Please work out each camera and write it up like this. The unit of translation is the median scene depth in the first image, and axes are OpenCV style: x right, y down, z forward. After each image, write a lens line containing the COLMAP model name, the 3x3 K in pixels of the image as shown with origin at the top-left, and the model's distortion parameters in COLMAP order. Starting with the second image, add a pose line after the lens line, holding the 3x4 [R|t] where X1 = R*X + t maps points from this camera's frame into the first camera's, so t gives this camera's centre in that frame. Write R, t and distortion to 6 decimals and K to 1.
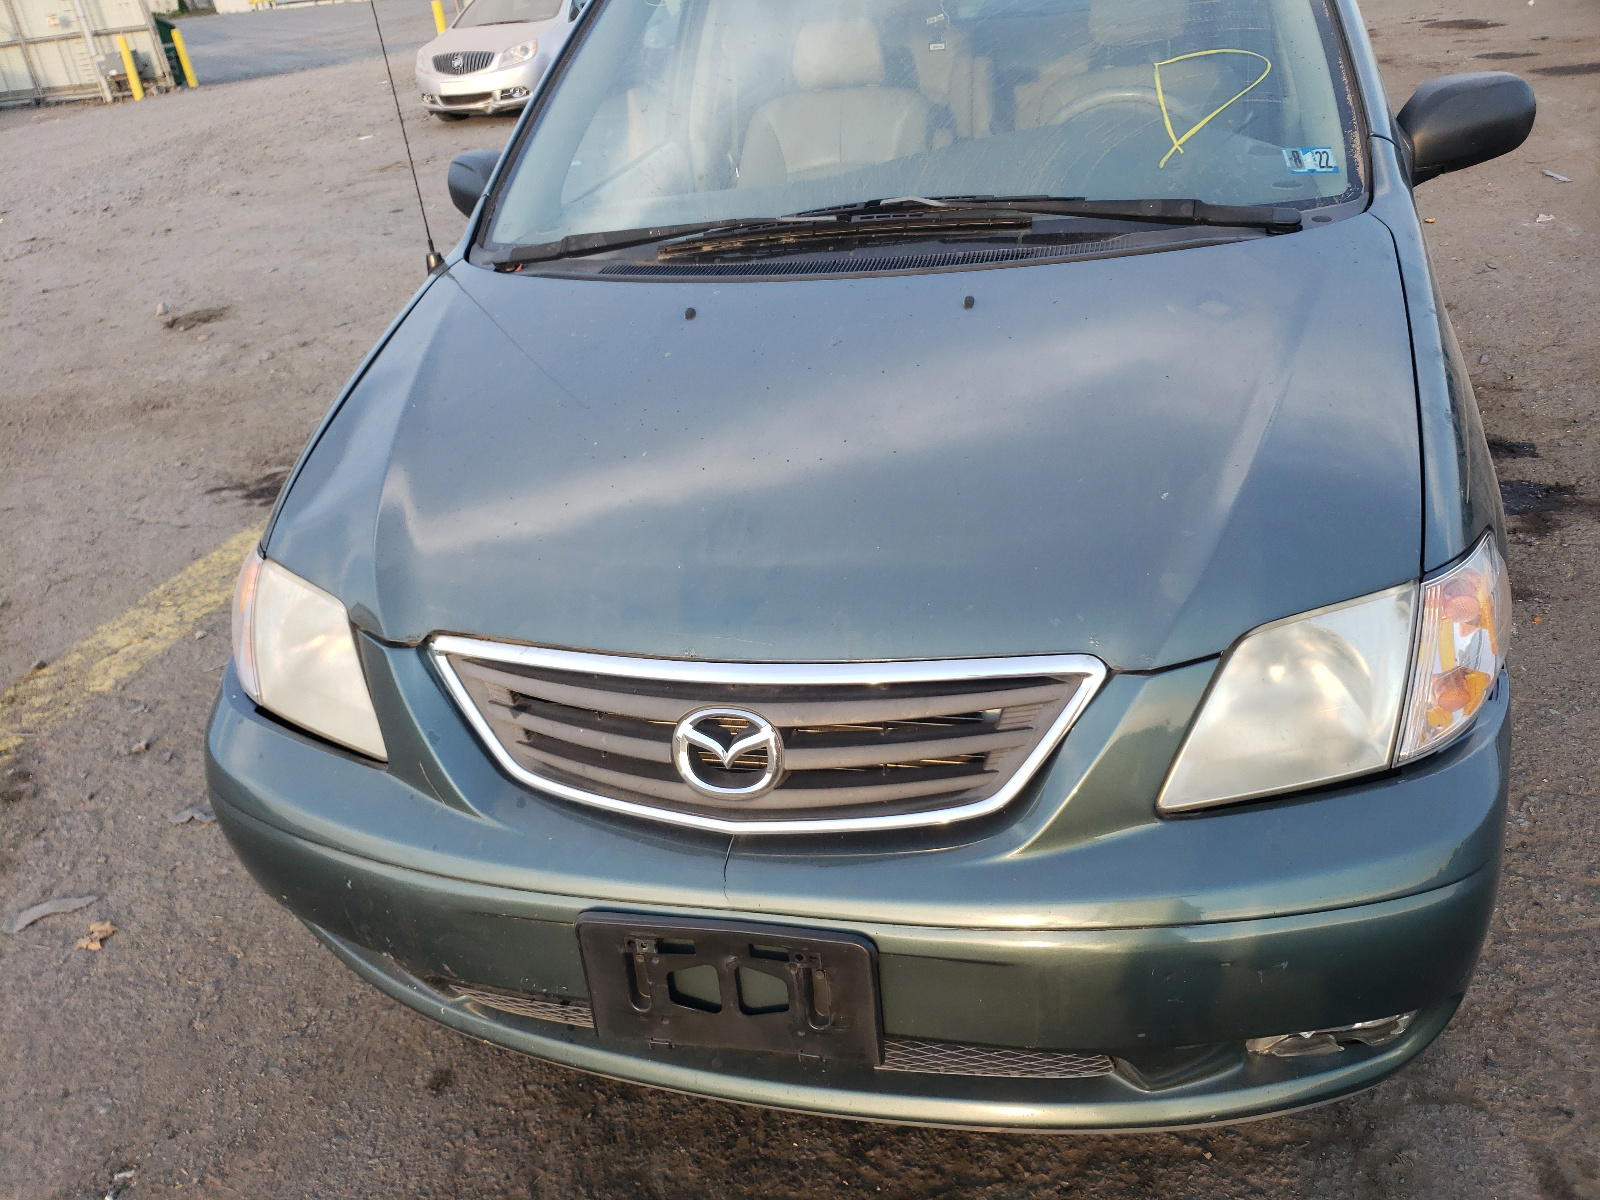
lens RADIAL K [[1251.4, 0, 829.1], [0, 1251.4, 584.7], [0, 0, 1]] dist [0.007422, 0.010040]
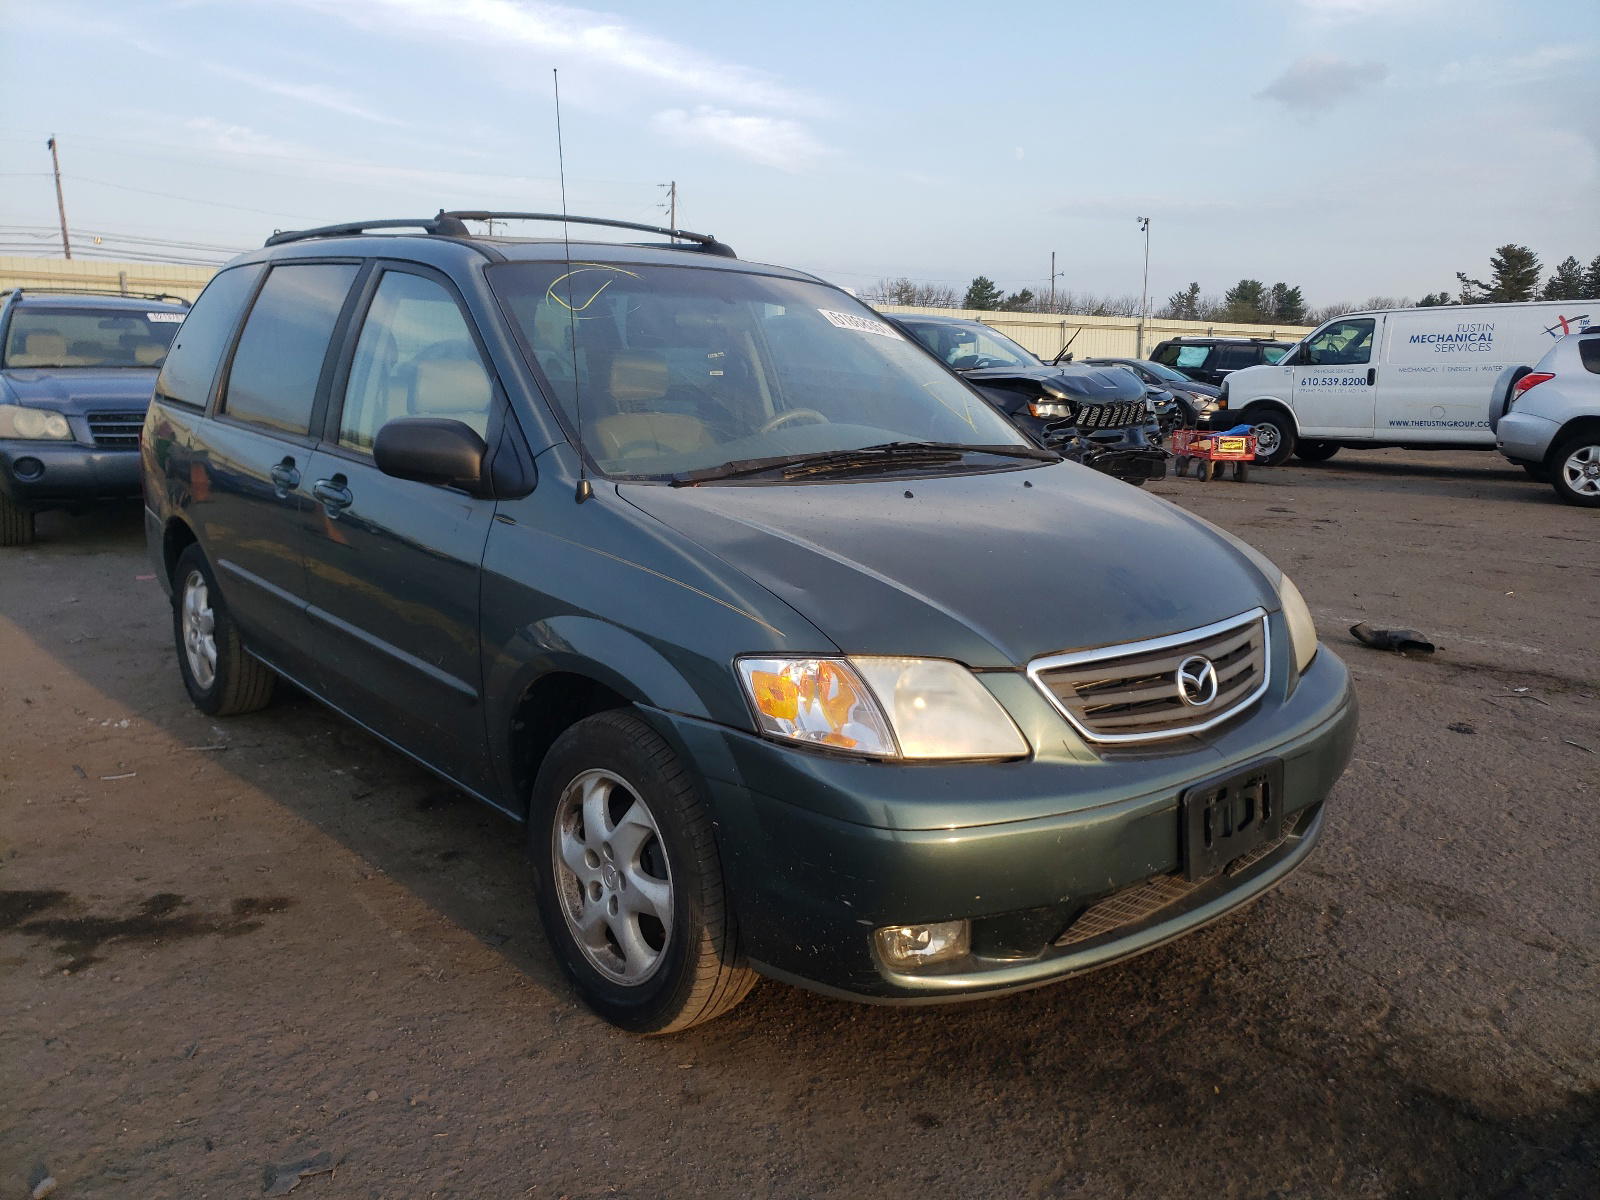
lens RADIAL K [[1251.4, 0, 829.1], [0, 1251.4, 584.7], [0, 0, 1]] dist [0.007422, 0.010040]
pose [[0.578035, -0.037105, 0.815168, -1.296562], [0.309944, 0.934084, -0.177263, 0.112610], [-0.754858, 0.355121, 0.551434, 0.259914]]
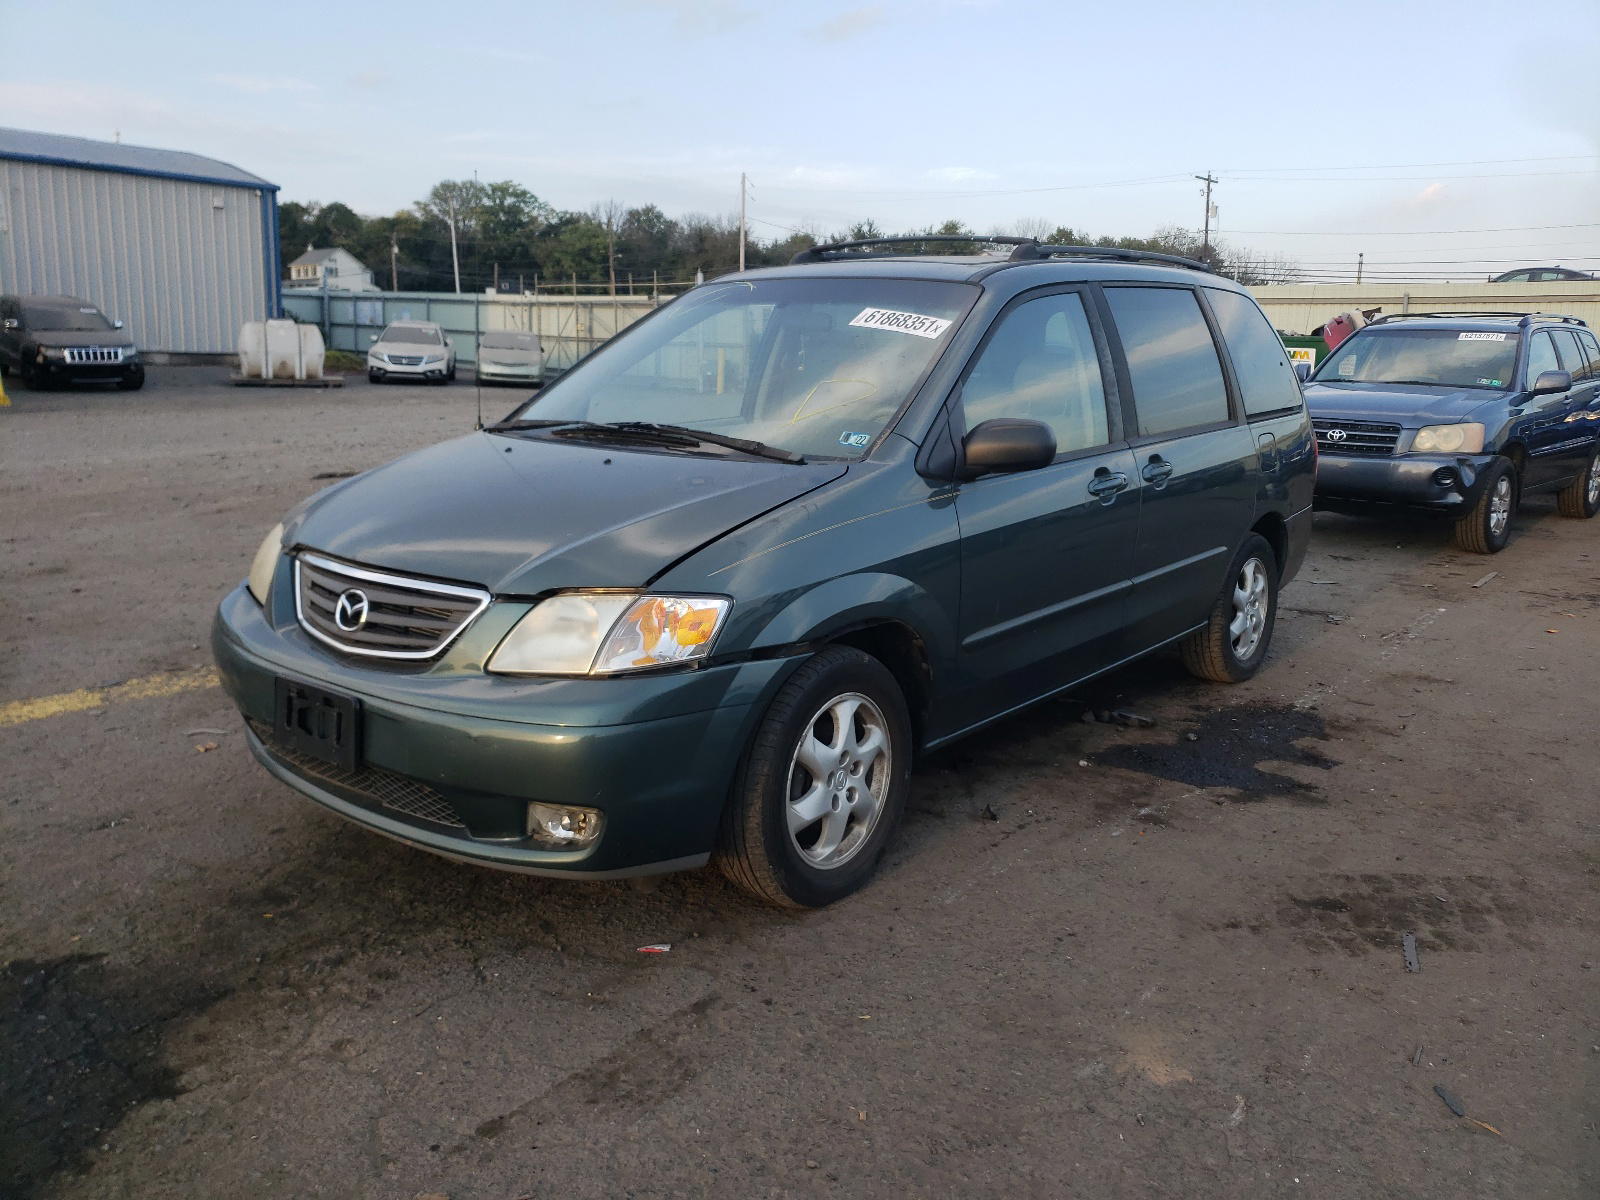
lens RADIAL K [[1251.4, 0, 829.1], [0, 1251.4, 584.7], [0, 0, 1]] dist [0.007422, 0.010040]
pose [[0.900229, 0.208007, -0.382519, 1.025839], [-0.302462, 0.930695, -0.205725, 0.201710], [0.313217, 0.300897, 0.900753, -0.474909]]
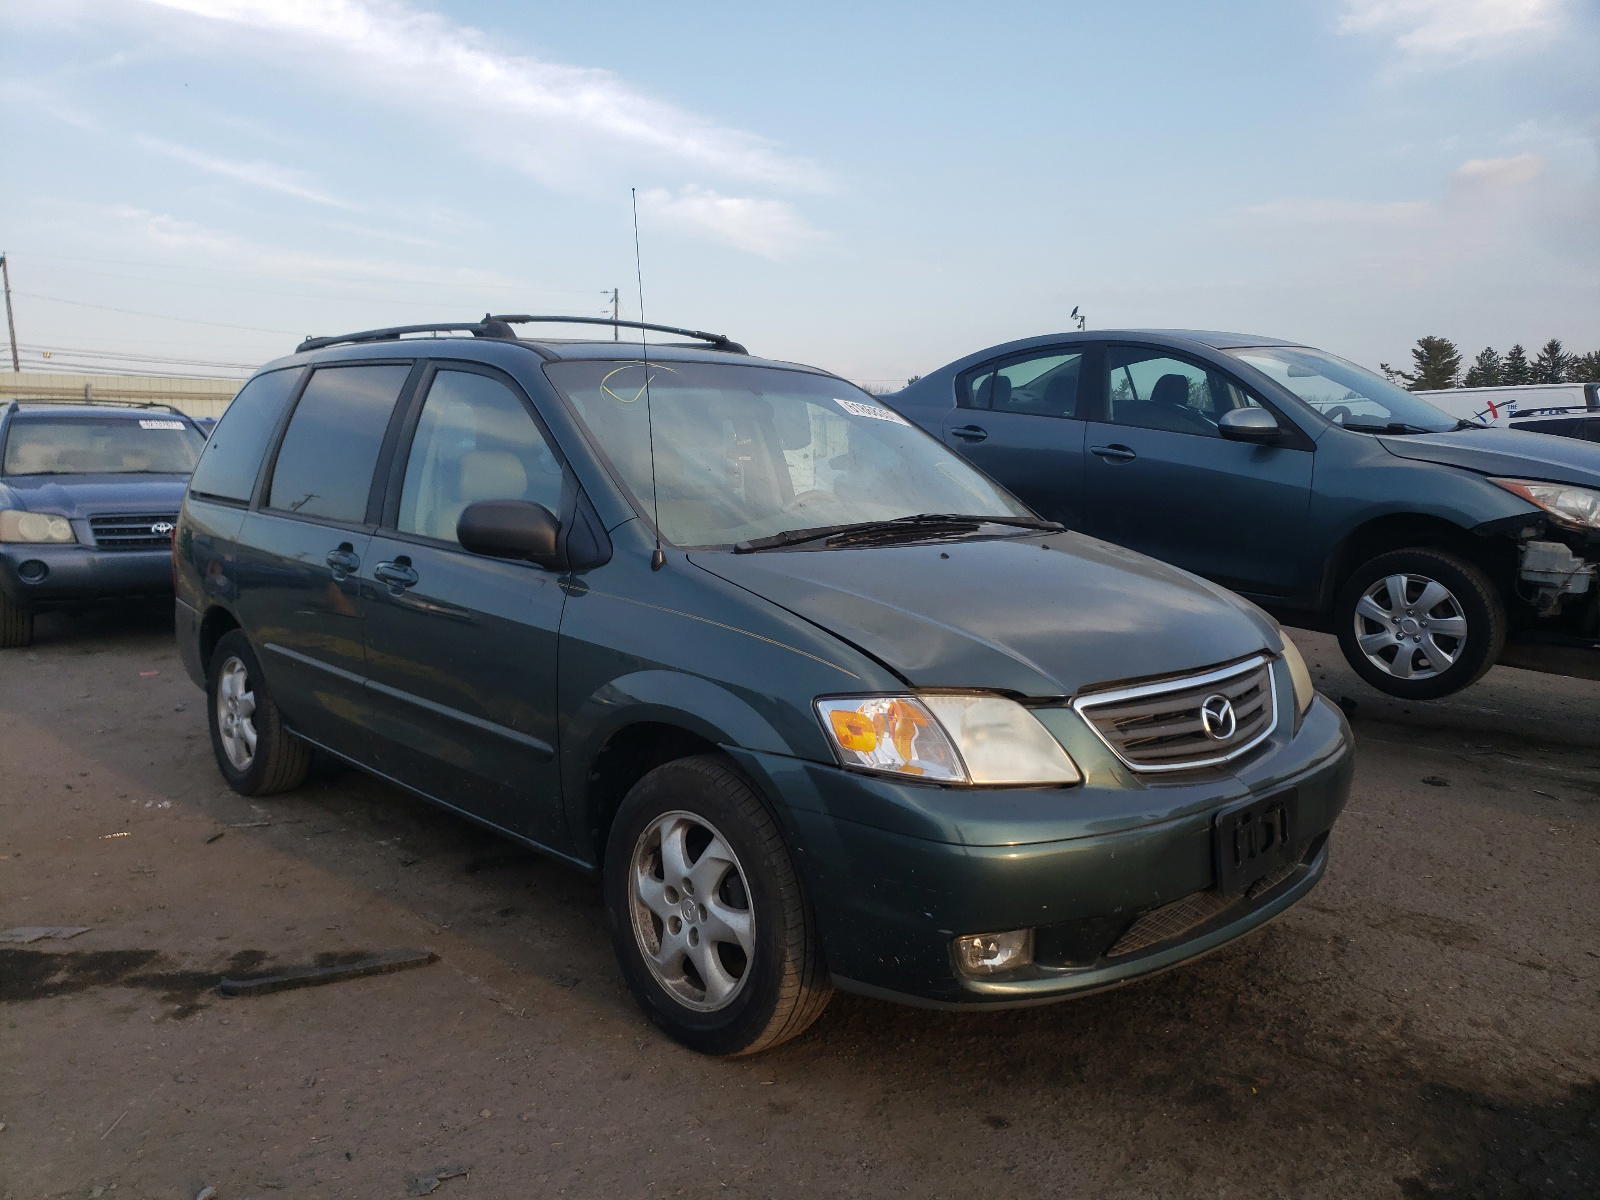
lens RADIAL K [[1245.8, 0, 800.0], [0, 1245.8, 600.0], [0, 0, 1]] dist [0.020845, -0.011185]
pose [[0.562225, 0.004012, 0.826975, -1.475630], [0.333468, 0.913986, -0.231144, 0.141314], [-0.756771, 0.405725, 0.512528, 0.294328]]
